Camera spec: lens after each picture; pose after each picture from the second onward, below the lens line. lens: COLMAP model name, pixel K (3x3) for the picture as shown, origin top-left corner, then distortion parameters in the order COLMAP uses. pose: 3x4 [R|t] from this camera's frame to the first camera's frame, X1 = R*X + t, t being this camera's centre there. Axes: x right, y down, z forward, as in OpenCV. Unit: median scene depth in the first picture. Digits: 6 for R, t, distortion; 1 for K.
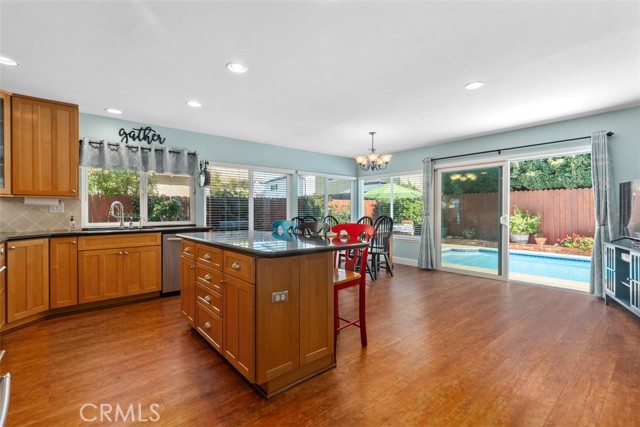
lens RADIAL K [[288.3, 0, 321.7], [0, 288.3, 210.9], [0, 0, 1]] dist [0.005239, -0.001066]
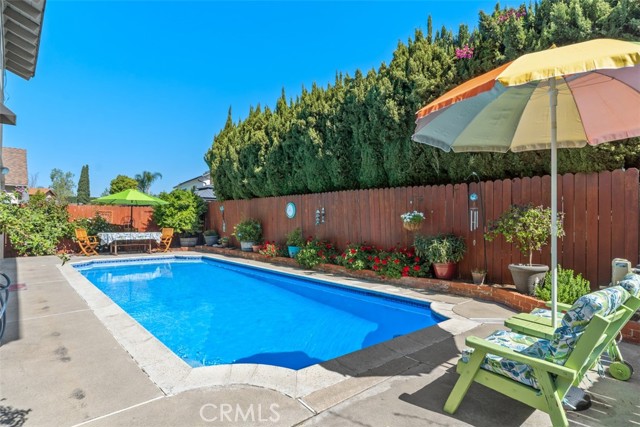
lens RADIAL K [[332.1, 0, 323.0], [0, 332.1, 215.7], [0, 0, 1]] dist [-0.001847, -0.000434]
pose [[0.999557, 0.006953, 0.028936, 2.073233], [-0.006497, 0.999854, -0.015818, 0.014908], [-0.029042, 0.015623, 0.999456, -0.356317]]
